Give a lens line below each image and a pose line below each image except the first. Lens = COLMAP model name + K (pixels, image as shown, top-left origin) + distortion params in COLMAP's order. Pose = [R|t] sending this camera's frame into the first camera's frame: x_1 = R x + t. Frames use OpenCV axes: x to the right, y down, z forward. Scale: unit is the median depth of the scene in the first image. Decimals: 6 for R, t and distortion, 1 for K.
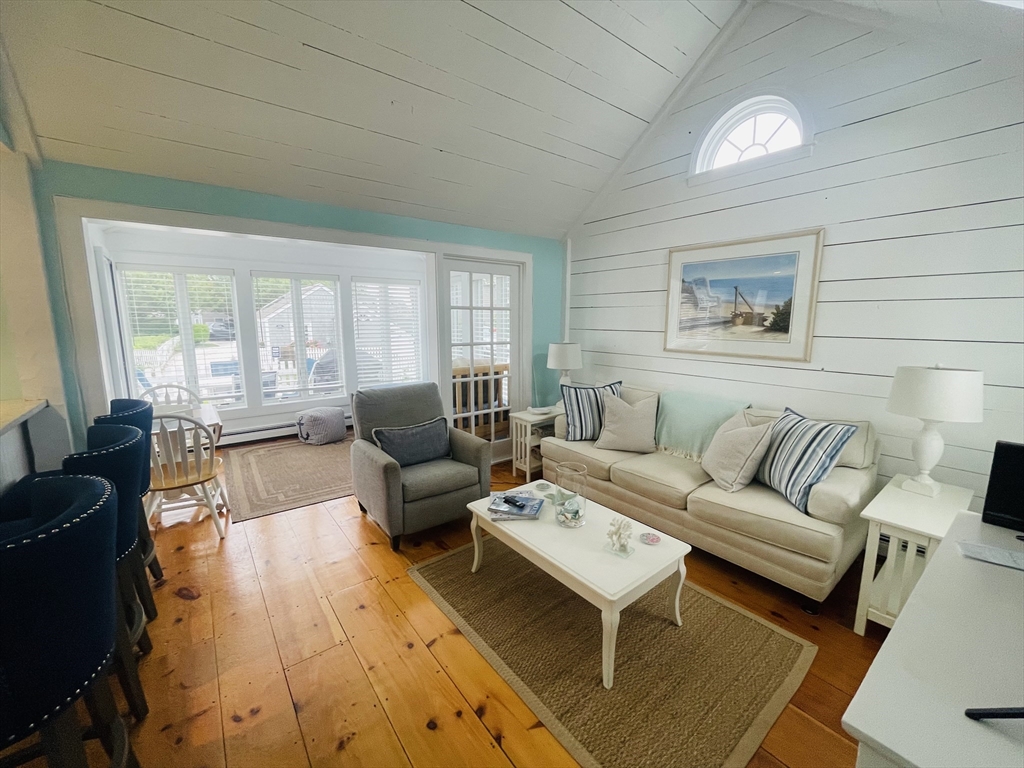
lens RADIAL K [[414.1, 0, 515.8], [0, 414.1, 382.2], [0, 0, 1]] dist [-0.003136, -0.000587]
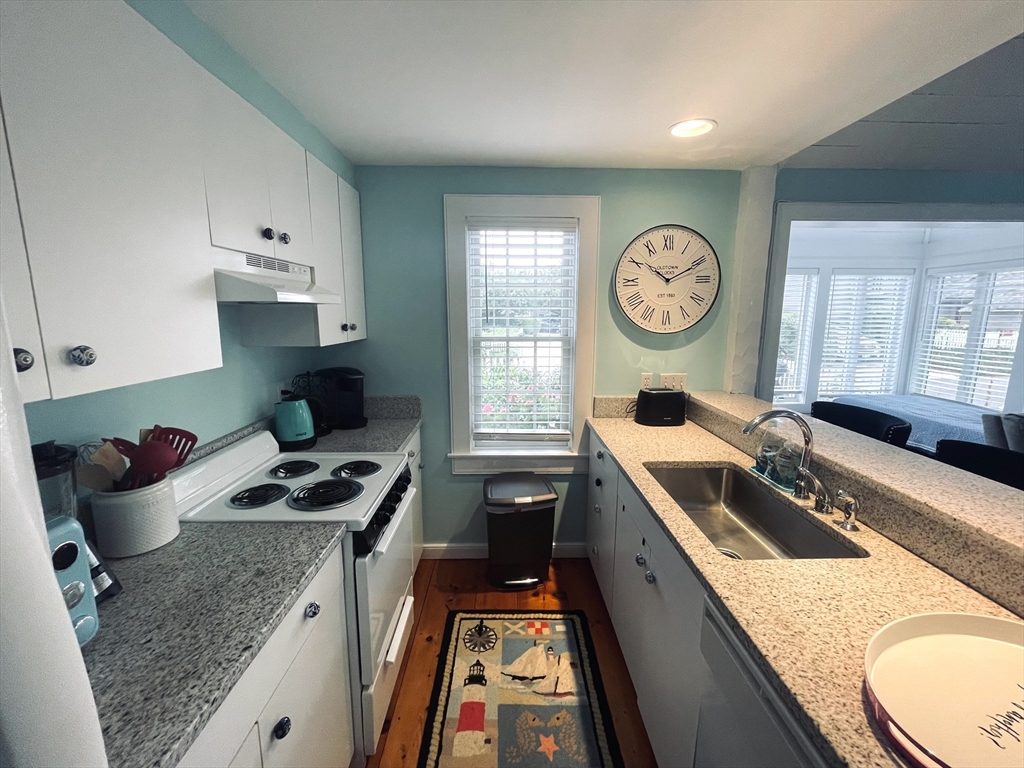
lens RADIAL K [[414.1, 0, 515.8], [0, 414.1, 382.2], [0, 0, 1]] dist [-0.003136, -0.000587]
pose [[0.798961, 0.100396, -0.592944, -0.519567], [-0.093265, 0.994723, 0.042755, 0.010947], [0.594108, 0.021141, 0.804108, -0.126561]]
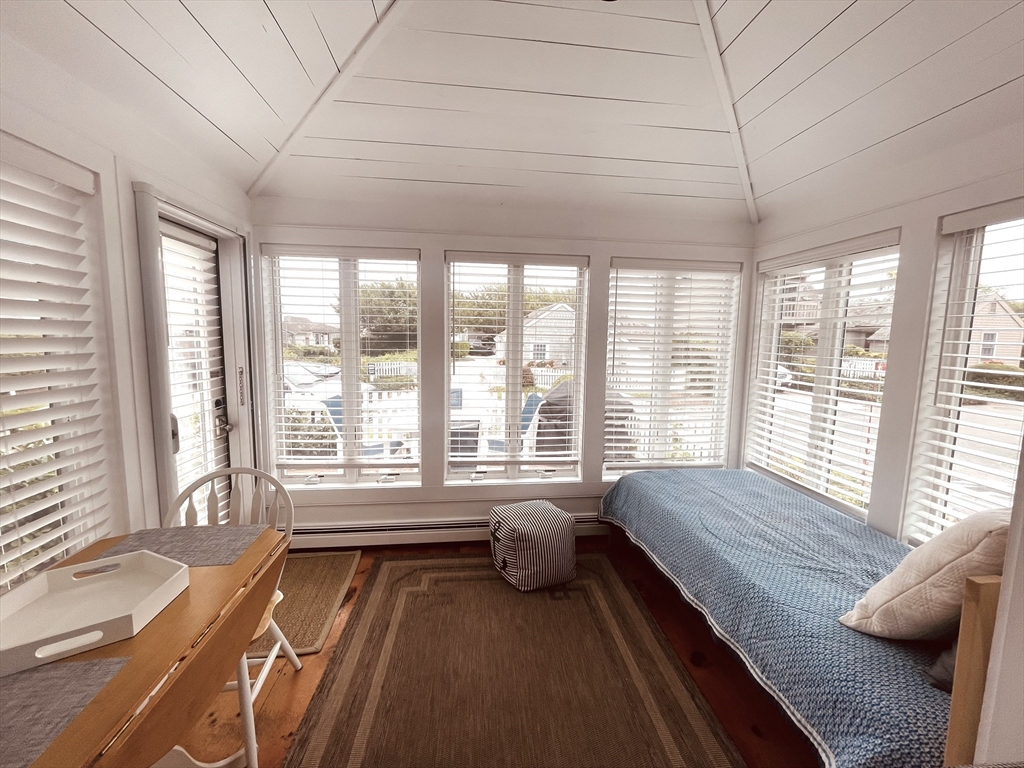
lens RADIAL K [[414.1, 0, 515.8], [0, 414.1, 382.2], [0, 0, 1]] dist [-0.003136, -0.000587]
pose [[0.856202, 0.069375, -0.511961, -0.293390], [-0.094364, 0.995273, -0.022947, -0.100213], [0.507950, 0.067958, 0.858702, 0.661679]]
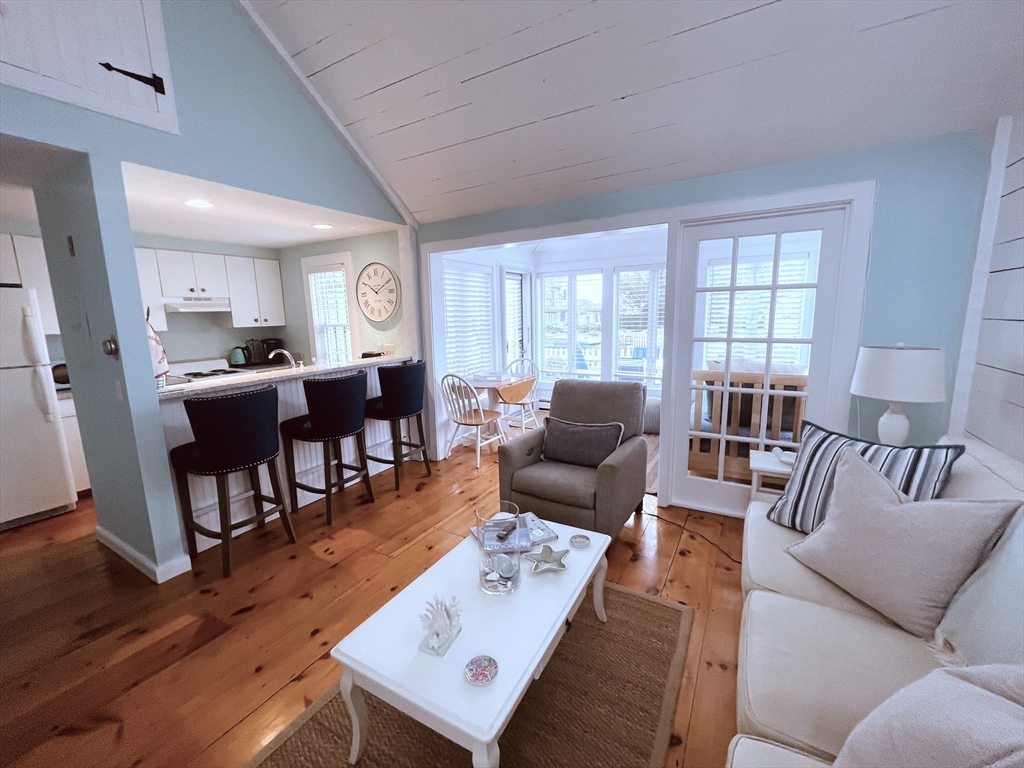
lens RADIAL K [[414.1, 0, 515.8], [0, 414.1, 382.2], [0, 0, 1]] dist [-0.003136, -0.000587]
pose [[0.370152, 0.139699, -0.918407, 0.407629], [-0.119227, 0.987596, 0.102170, -0.048235], [0.921288, 0.071681, 0.382217, 0.388036]]
